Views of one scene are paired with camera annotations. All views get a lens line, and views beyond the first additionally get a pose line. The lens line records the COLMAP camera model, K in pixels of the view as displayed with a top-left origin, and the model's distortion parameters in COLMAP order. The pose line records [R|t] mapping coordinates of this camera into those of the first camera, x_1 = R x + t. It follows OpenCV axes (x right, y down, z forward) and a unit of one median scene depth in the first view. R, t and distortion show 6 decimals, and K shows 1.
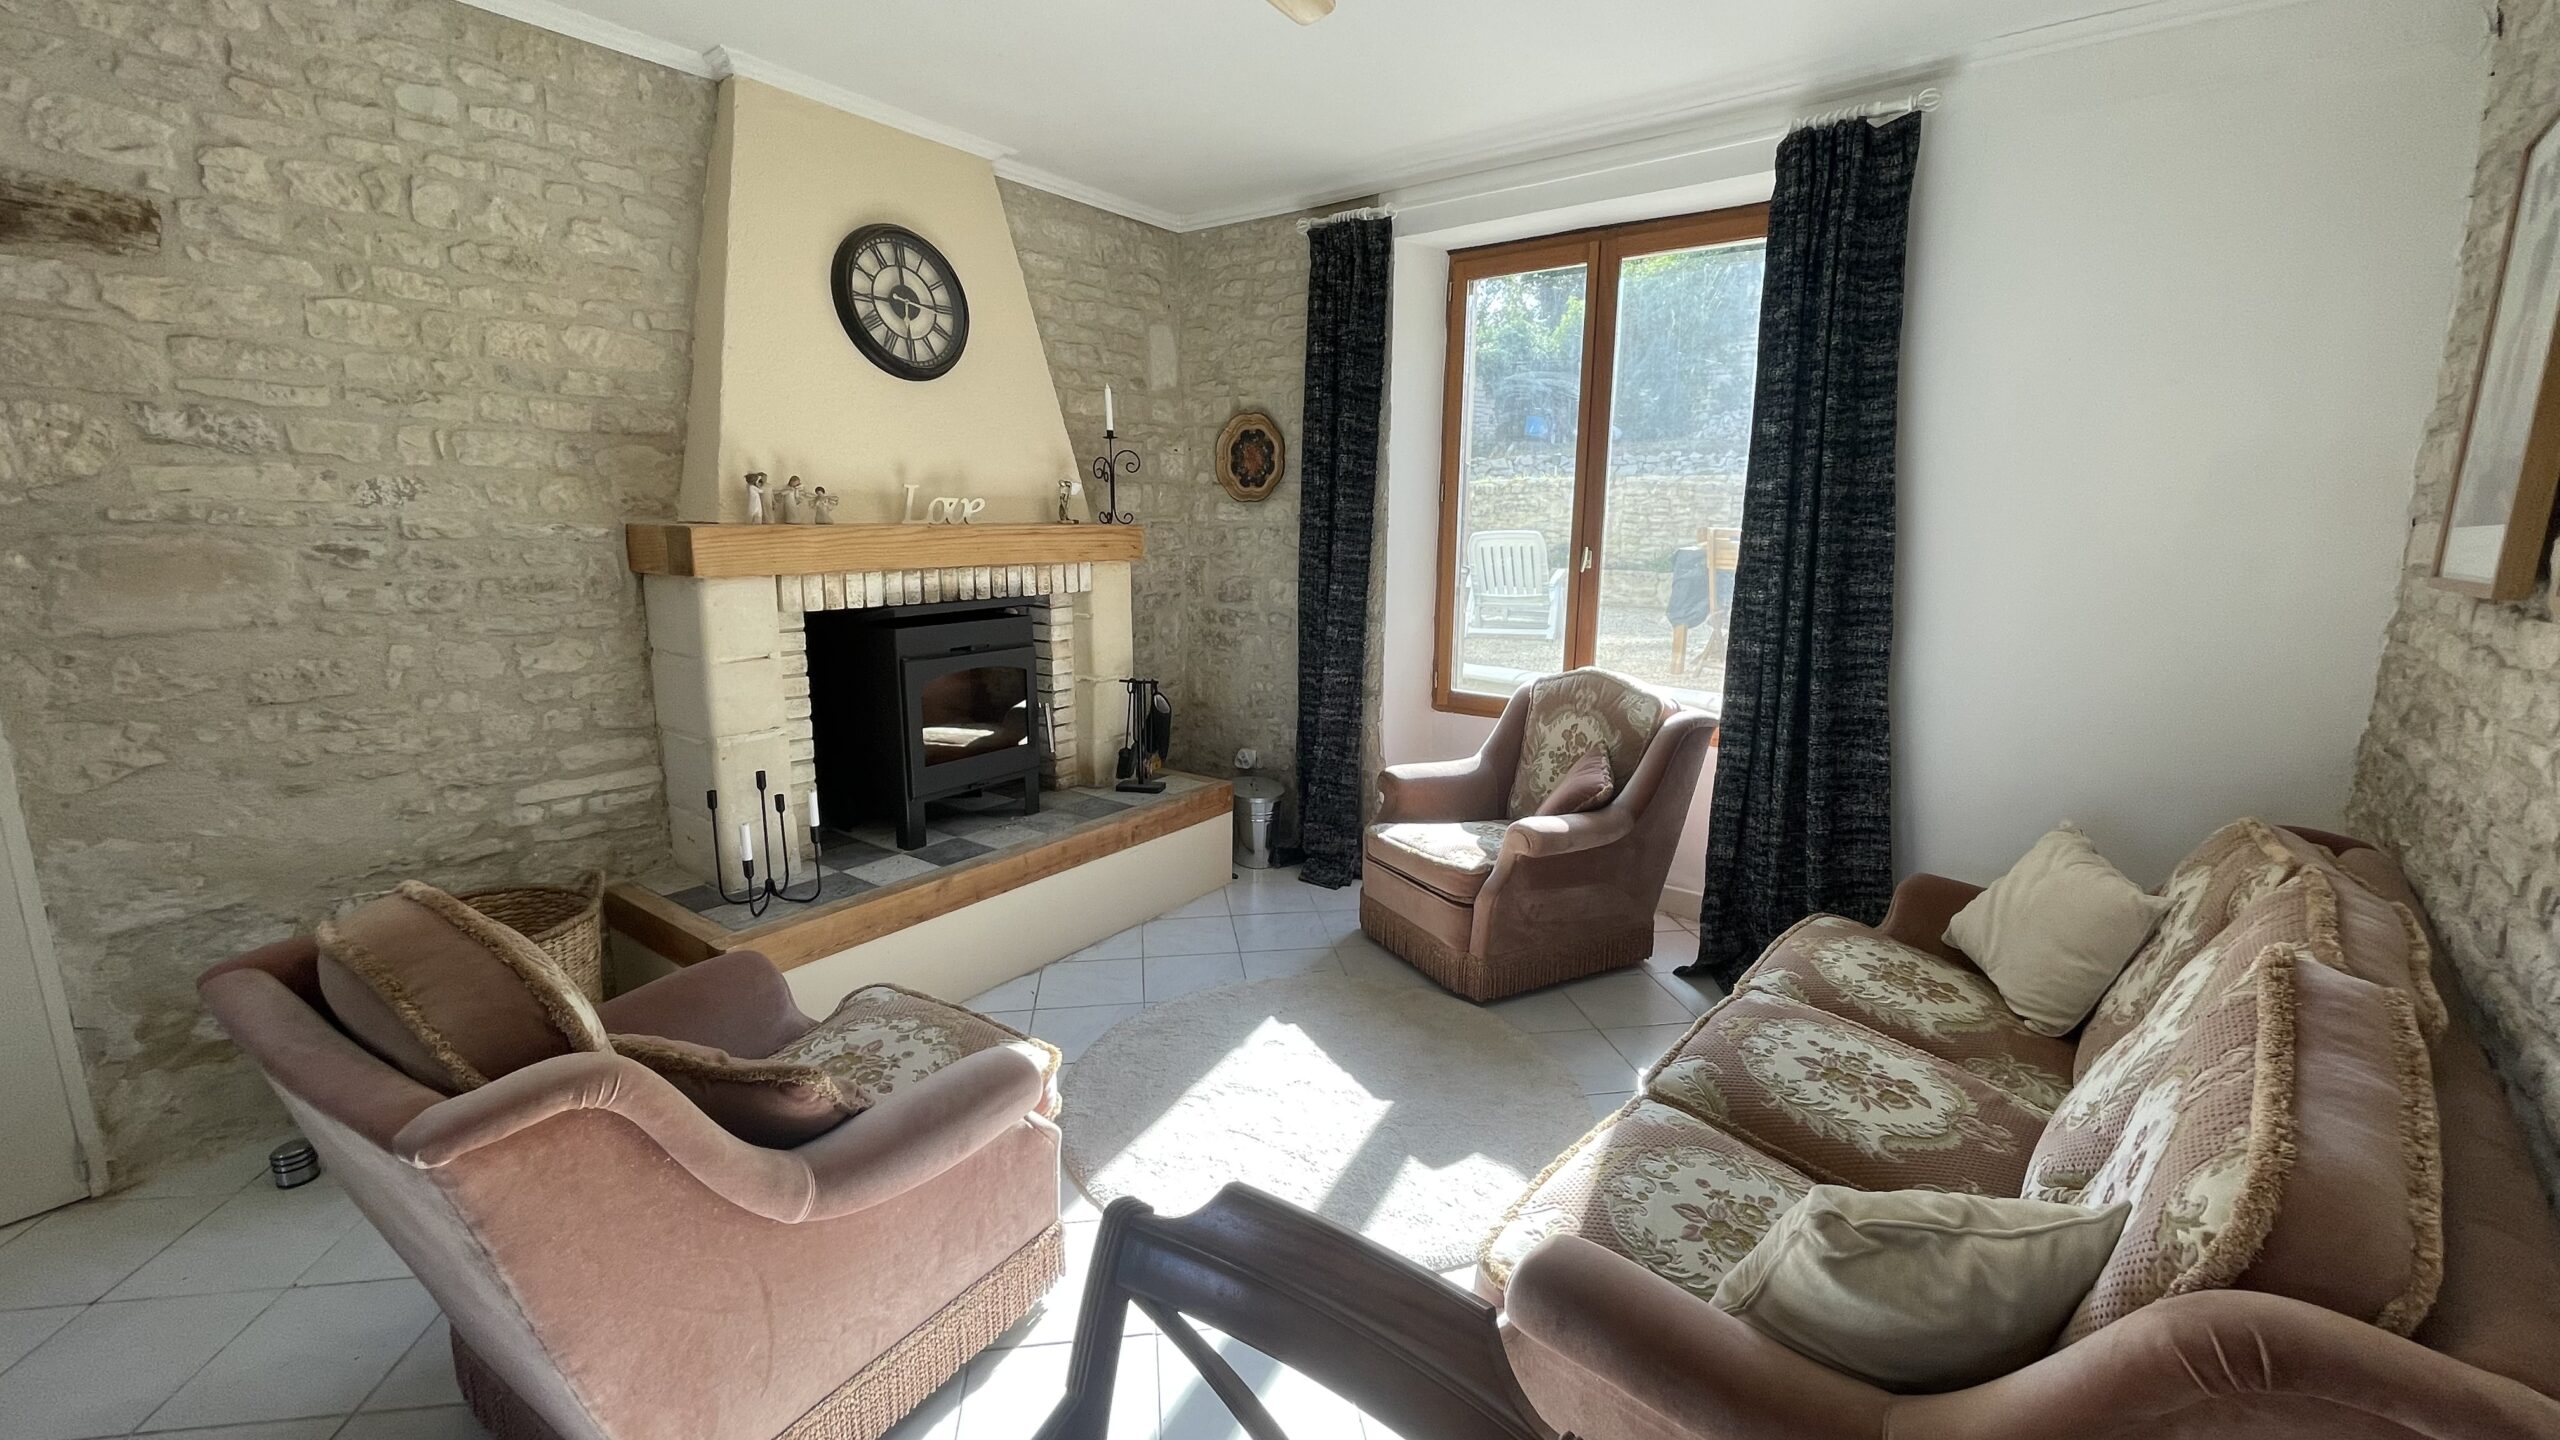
lens RADIAL K [[1033.3, 0, 1282.2], [0, 1033.3, 714.1], [0, 0, 1]] dist [-0.002027, -0.000264]
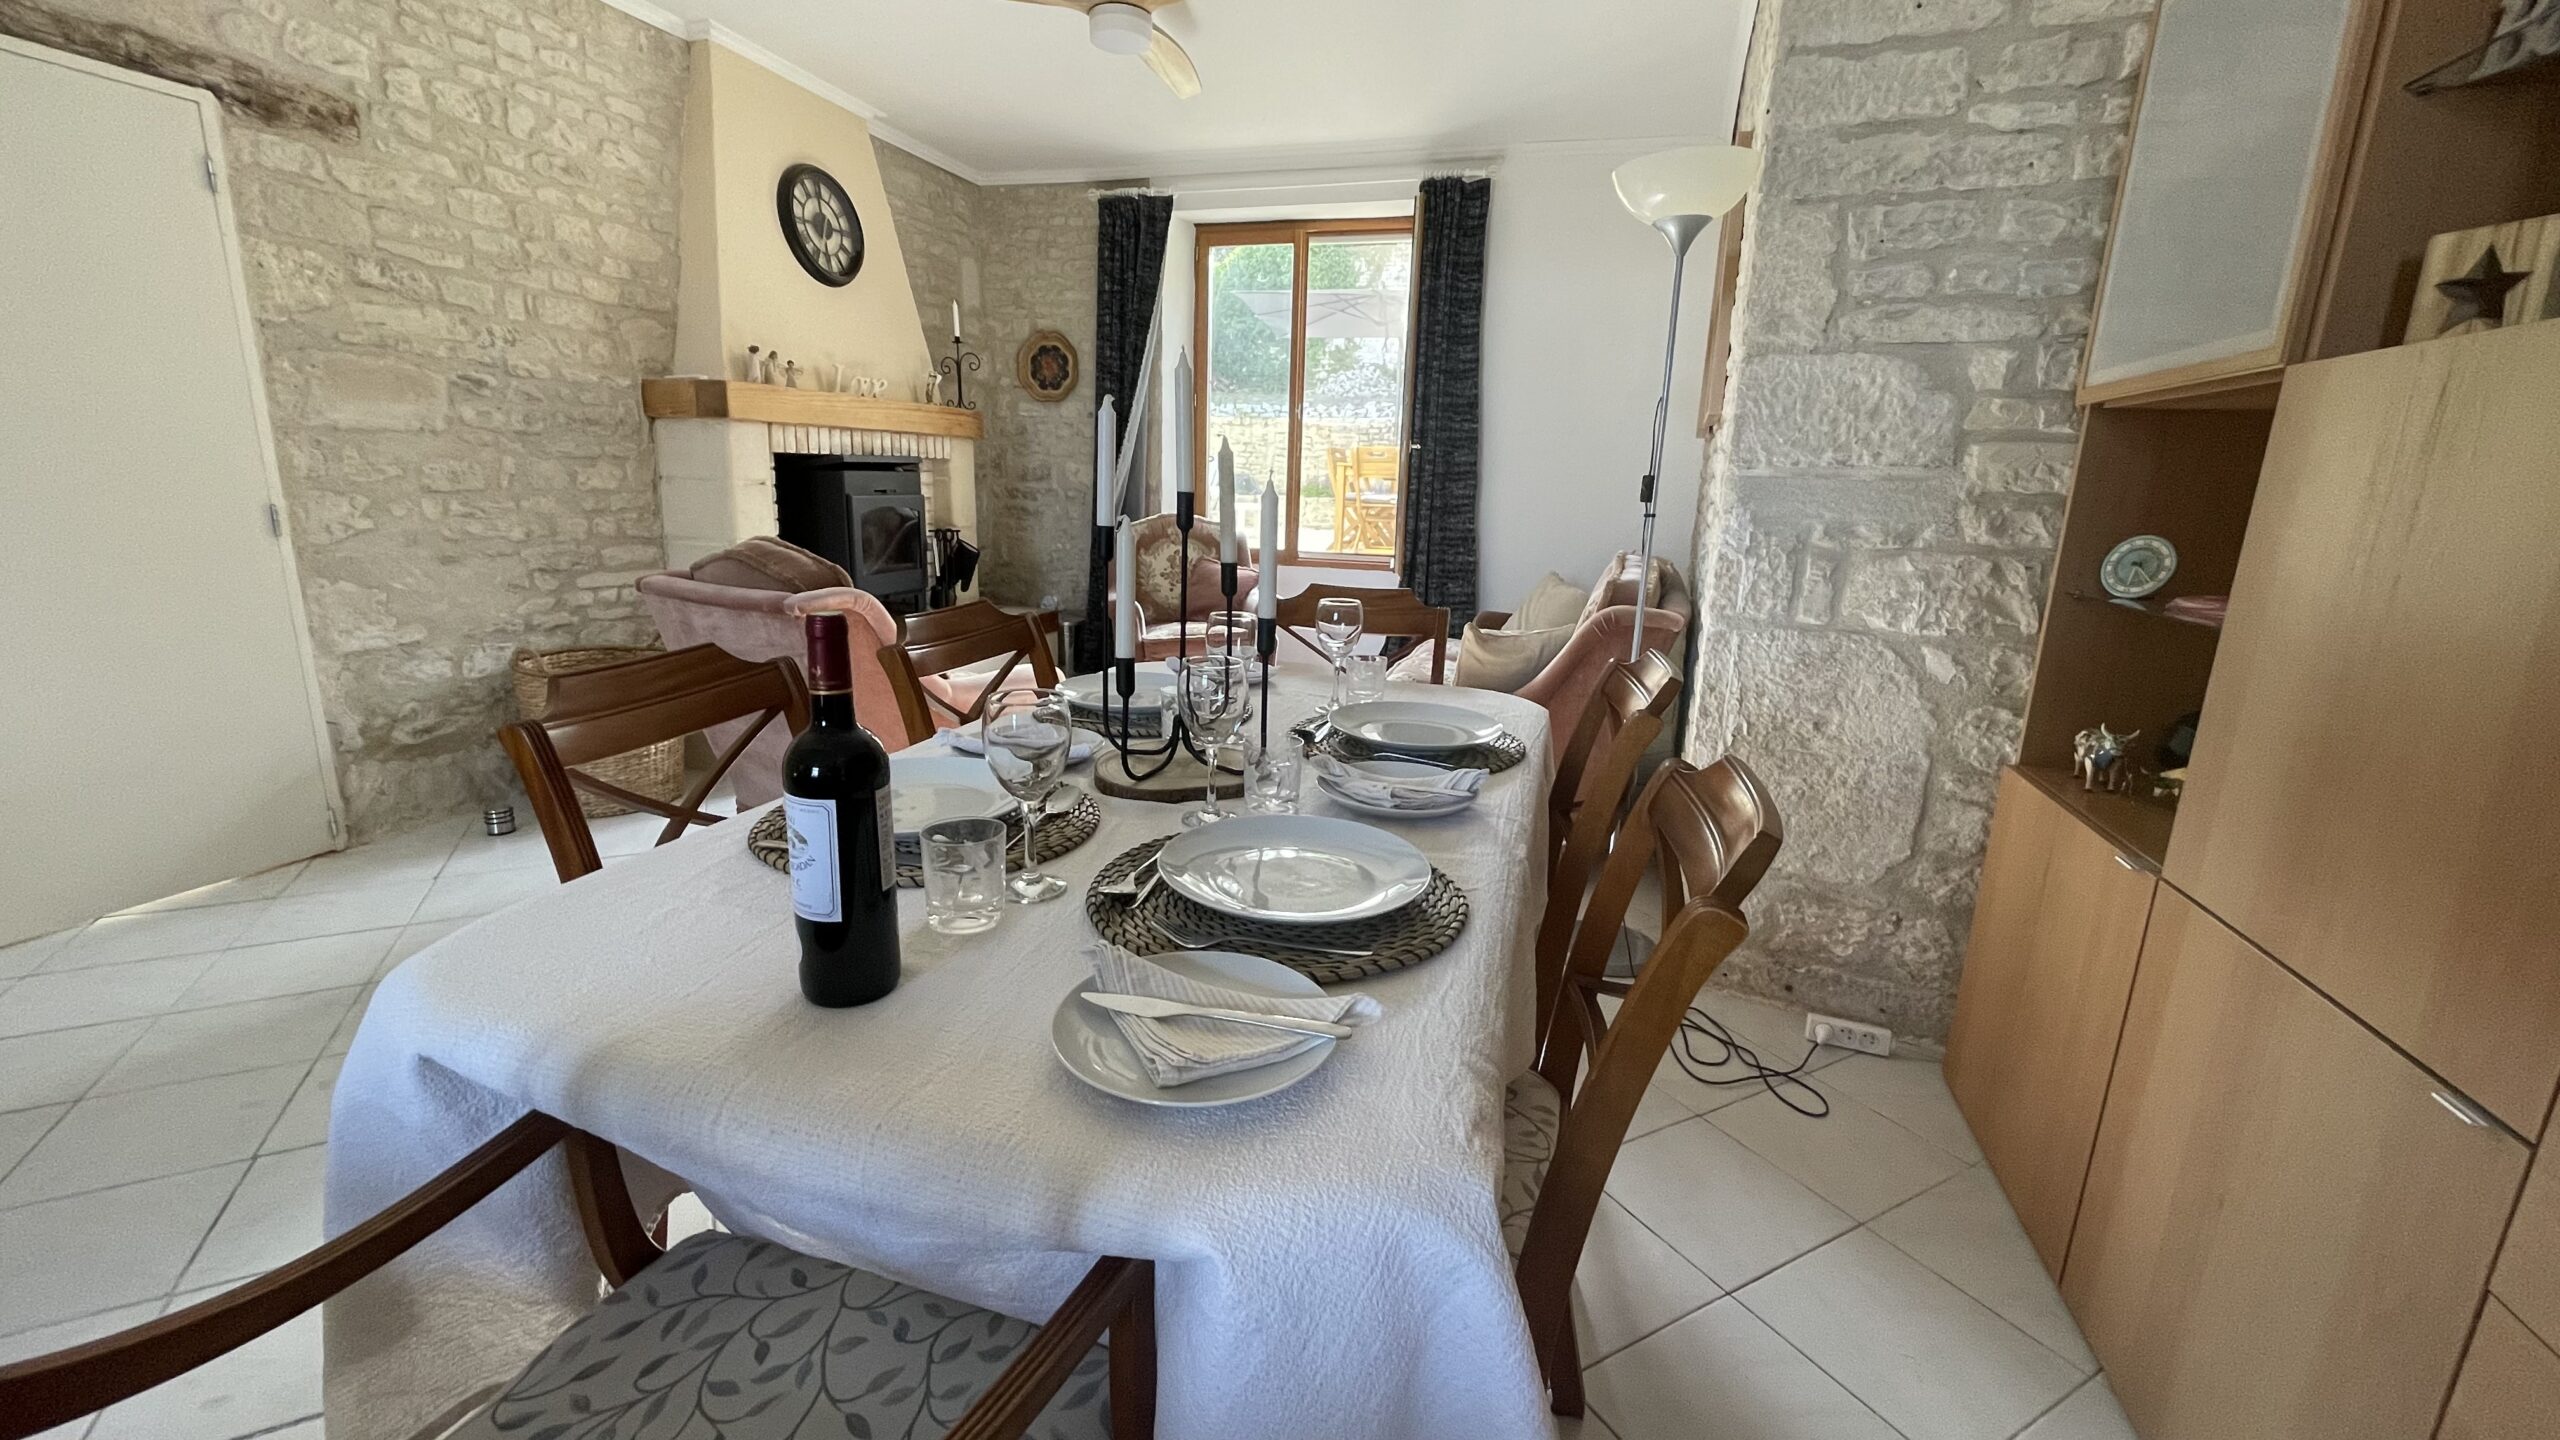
lens RADIAL K [[1033.3, 0, 1270.4], [0, 1033.3, 717.1], [0, 0, 1]] dist [-0.002027, -0.000264]
pose [[0.941191, -0.055253, 0.333325, -0.363523], [0.040768, 0.997902, 0.050301, 0.225150], [-0.335405, -0.033754, 0.941469, -0.553362]]
